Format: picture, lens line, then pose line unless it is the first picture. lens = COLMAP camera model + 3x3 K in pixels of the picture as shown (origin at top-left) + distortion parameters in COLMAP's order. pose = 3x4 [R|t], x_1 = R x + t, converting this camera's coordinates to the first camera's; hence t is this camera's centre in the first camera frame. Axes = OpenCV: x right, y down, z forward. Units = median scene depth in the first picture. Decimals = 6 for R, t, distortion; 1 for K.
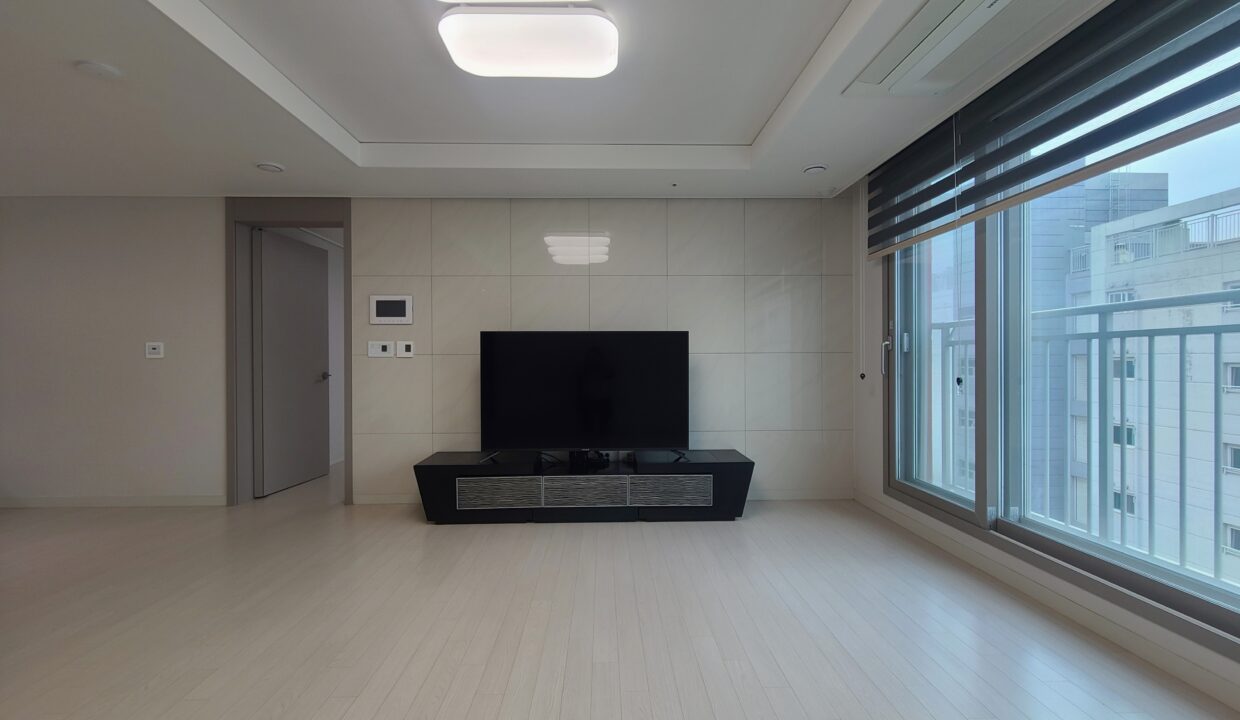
lens RADIAL K [[508.0, 0, 620.0], [0, 508.0, 360.0], [0, 0, 1]] dist [-0.001575, -0.000061]
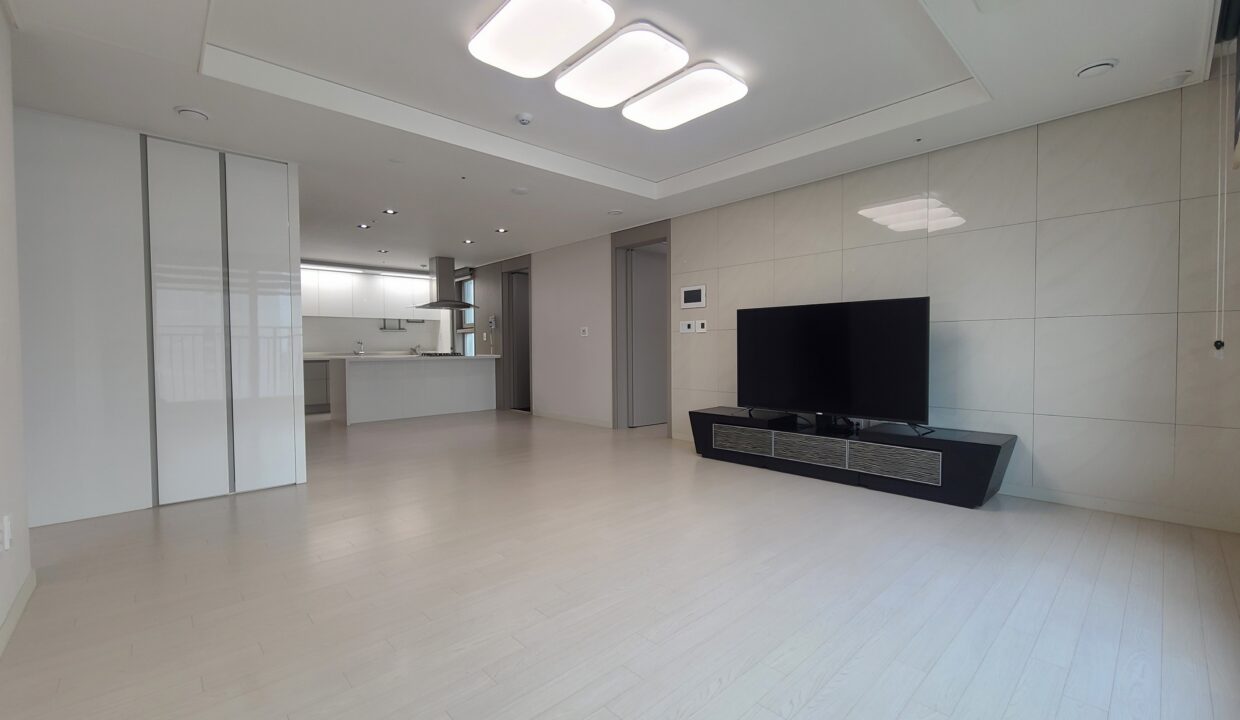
lens RADIAL K [[508.0, 0, 620.0], [0, 508.0, 360.0], [0, 0, 1]] dist [-0.001575, -0.000061]
pose [[0.662770, 0.017574, -0.748617, 0.427255], [0.009438, 0.999449, 0.031818, 0.021724], [0.748764, -0.028153, 0.662239, -0.033008]]
